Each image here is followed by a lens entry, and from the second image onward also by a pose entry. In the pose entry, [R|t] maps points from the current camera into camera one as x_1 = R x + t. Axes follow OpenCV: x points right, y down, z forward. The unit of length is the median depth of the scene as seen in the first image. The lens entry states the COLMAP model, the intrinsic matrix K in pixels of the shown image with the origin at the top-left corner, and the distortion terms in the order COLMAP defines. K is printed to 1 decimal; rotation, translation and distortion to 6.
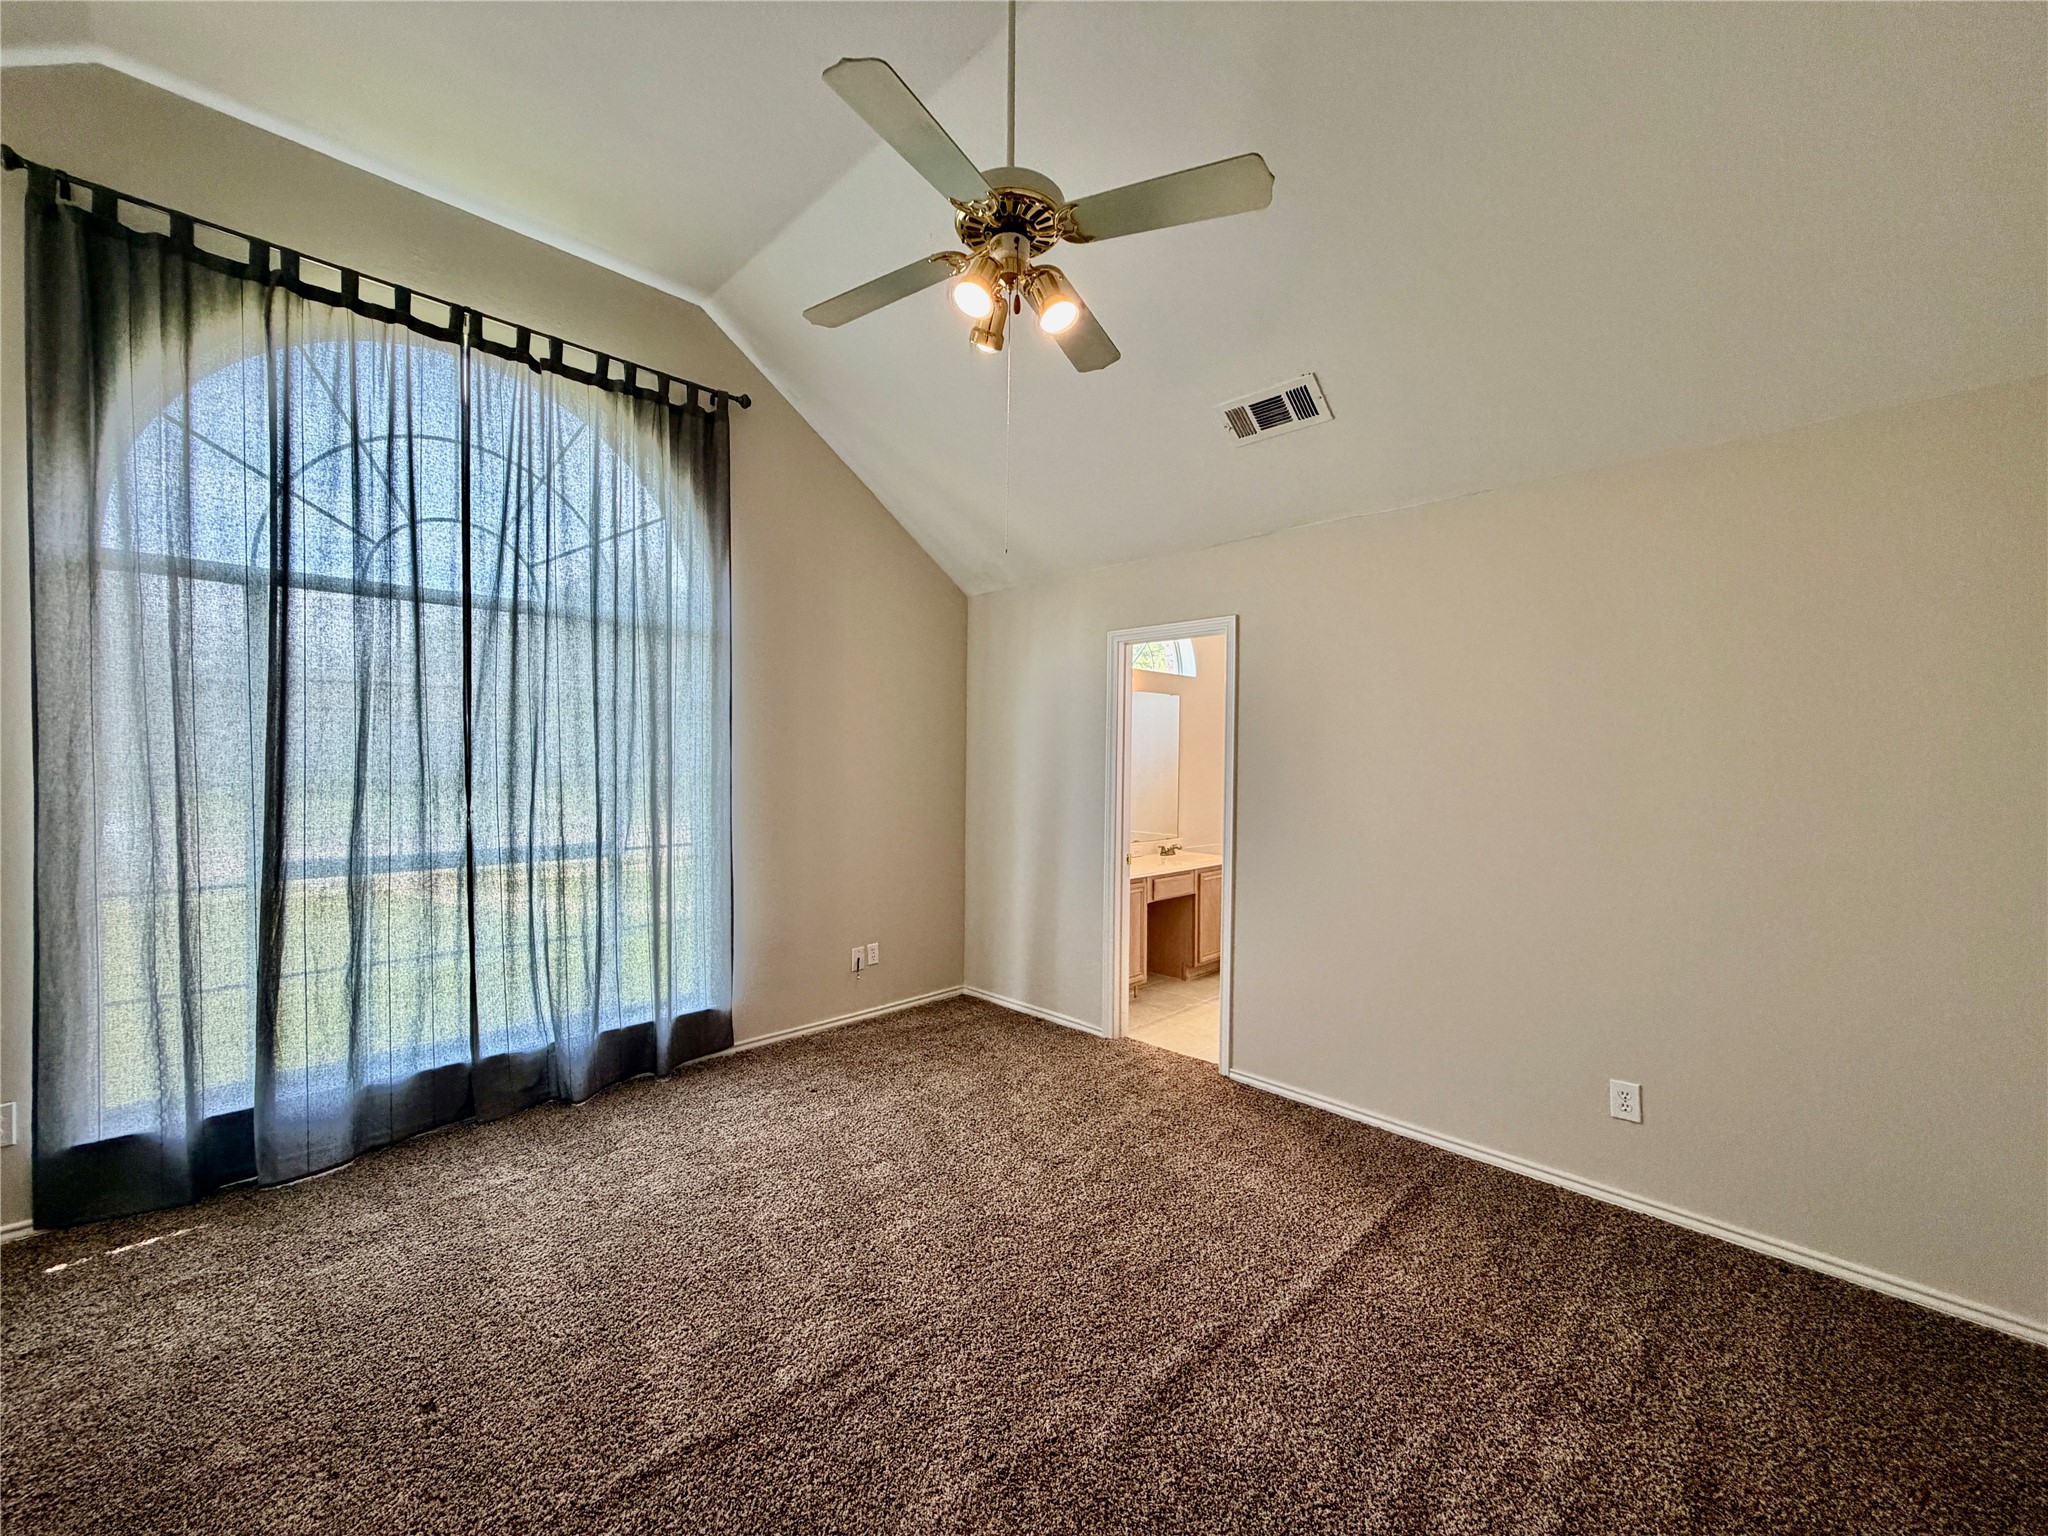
lens RADIAL K [[816.0, 0, 1025.4], [0, 816.0, 777.2], [0, 0, 1]] dist [0.001303, 0.000135]
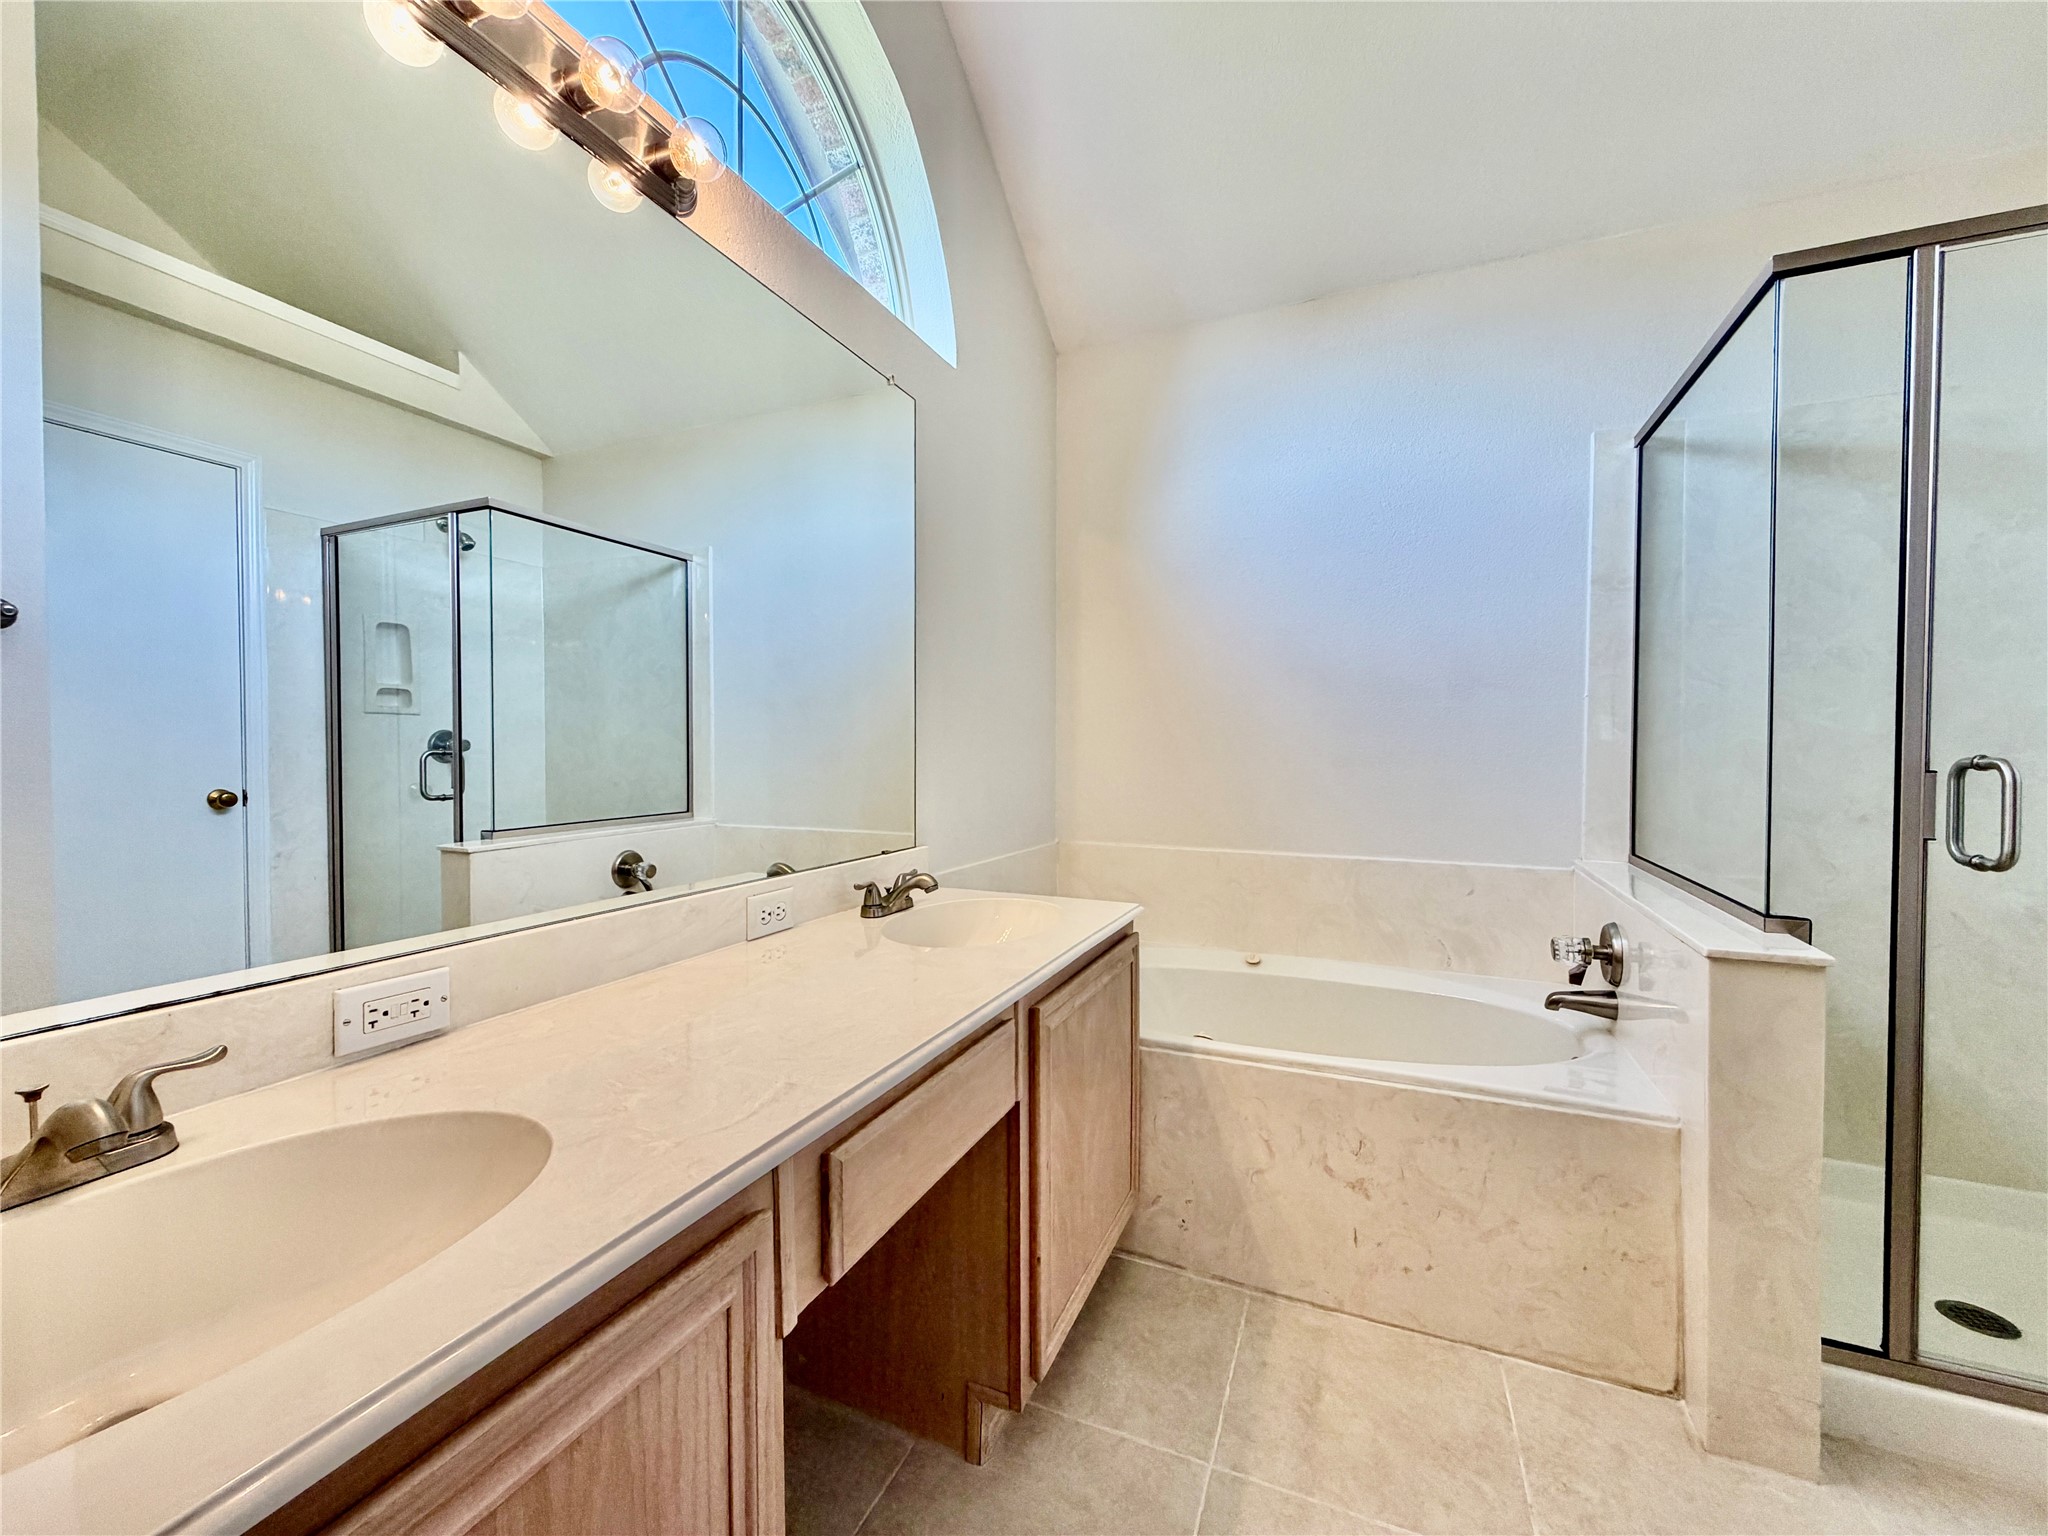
lens RADIAL K [[816.0, 0, 1016.1], [0, 816.0, 768.3], [0, 0, 1]] dist [0.001303, 0.000135]
pose [[0.937129, -0.021565, 0.348317, 0.128630], [0.016219, 0.999702, 0.018256, 0.044479], [-0.348607, -0.011458, 0.937199, 0.779649]]
